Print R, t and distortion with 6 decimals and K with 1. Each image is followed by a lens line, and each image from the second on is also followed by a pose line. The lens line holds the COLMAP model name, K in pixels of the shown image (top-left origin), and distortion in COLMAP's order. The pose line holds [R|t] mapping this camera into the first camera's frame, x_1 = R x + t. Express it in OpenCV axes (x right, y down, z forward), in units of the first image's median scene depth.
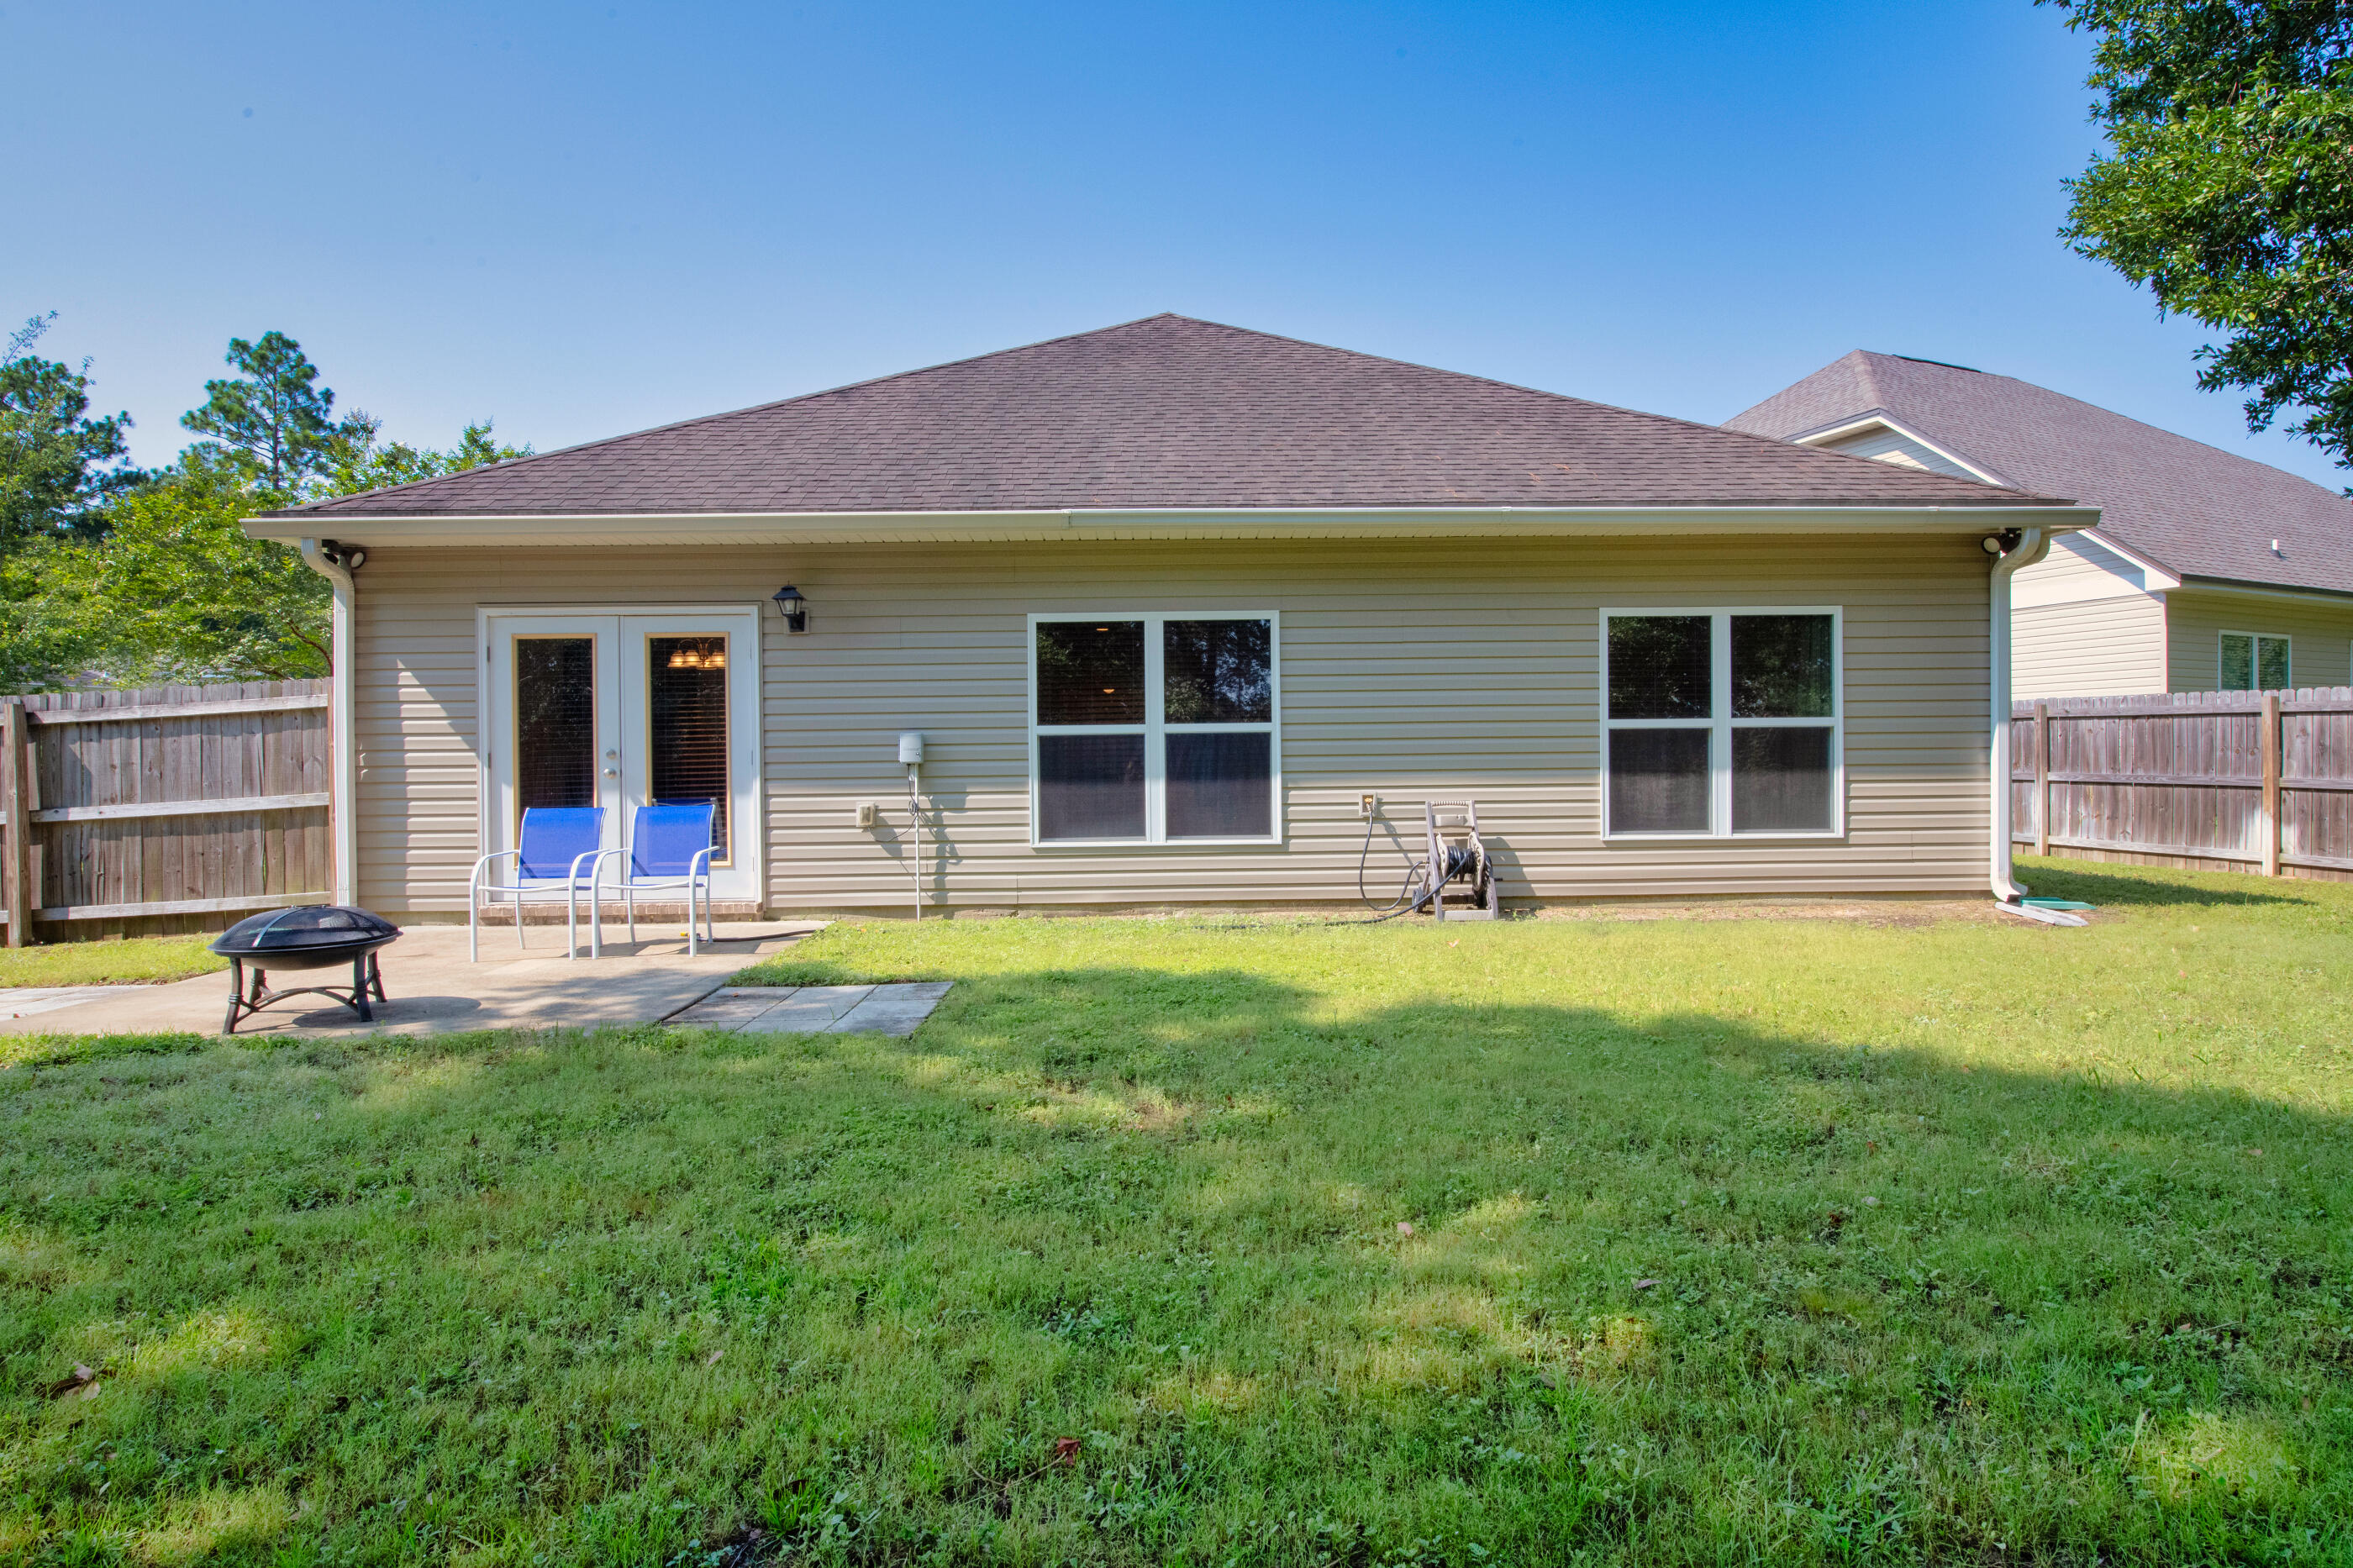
lens RADIAL K [[1295.9, 0, 1176.5], [0, 1295.9, 784.0], [0, 0, 1]] dist [-0.003510, 0.000207]
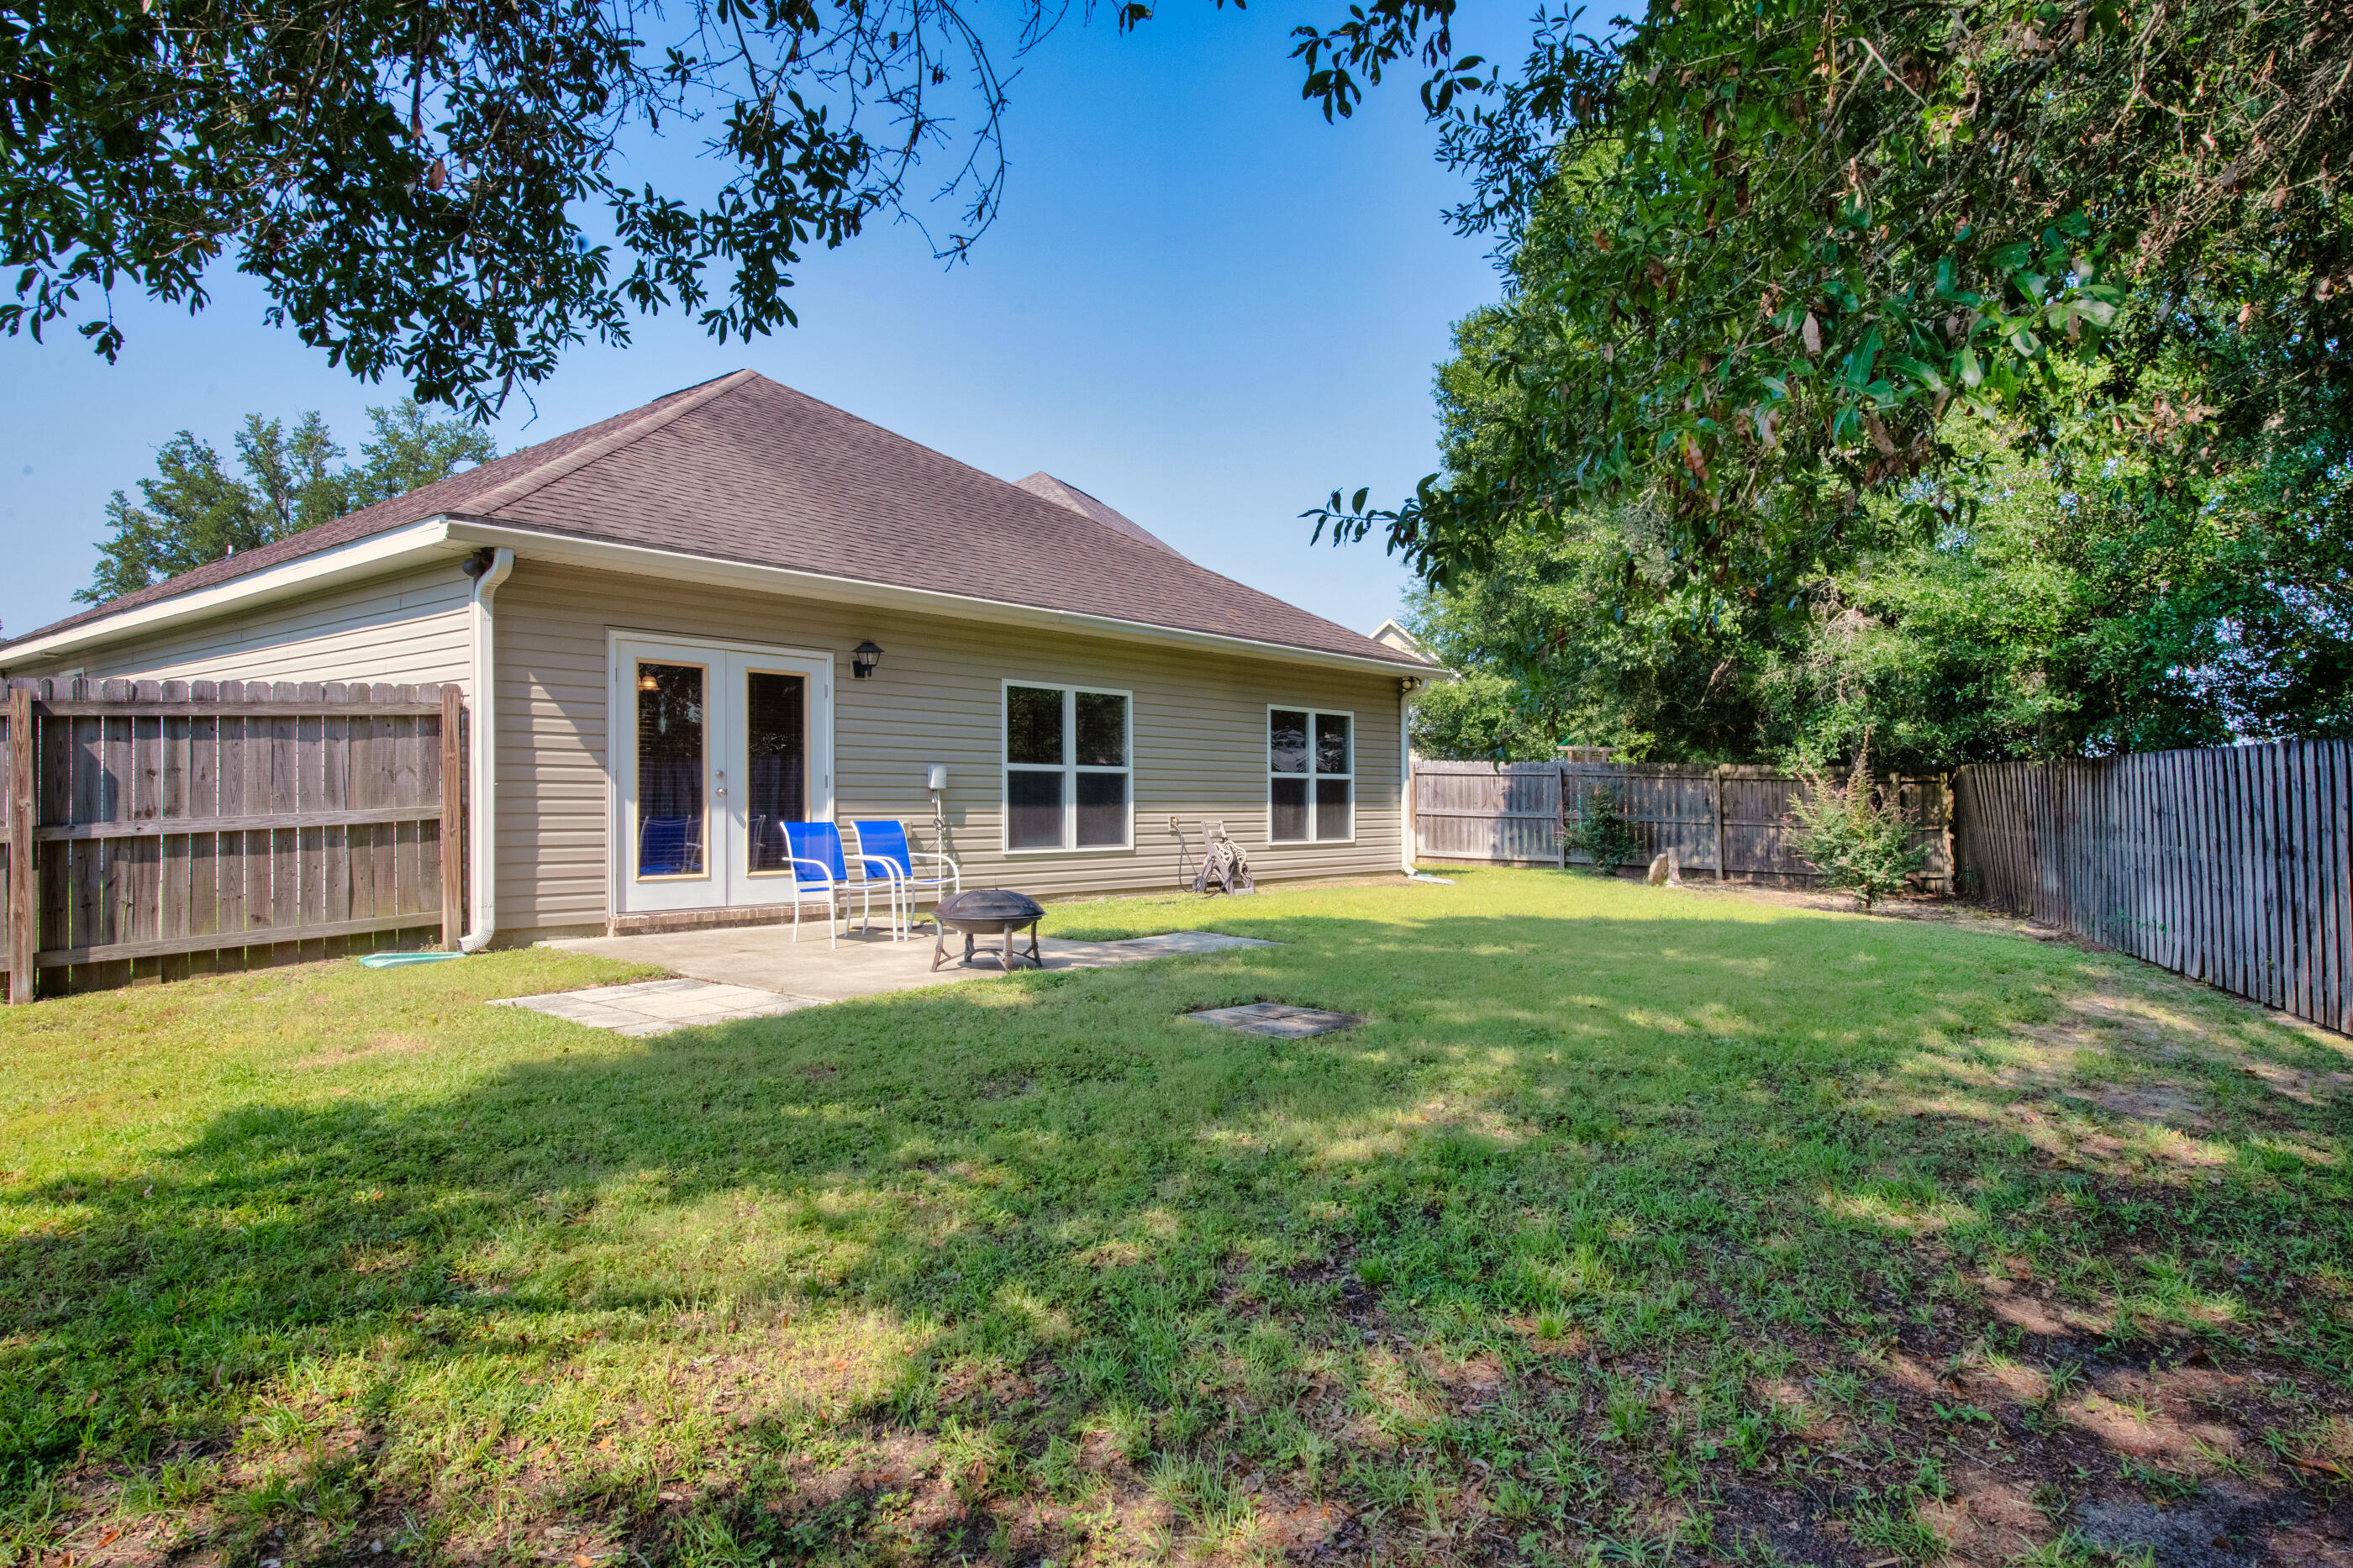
lens RADIAL K [[1355.0, 0, 1163.6], [0, 1355.0, 693.9], [0, 0, 1]] dist [0.028212, 0.000452]
pose [[0.675429, 0.073124, 0.733790, -1.273387], [-0.003516, 0.995379, -0.095956, 0.022433], [-0.737416, 0.062232, 0.672565, -0.077306]]
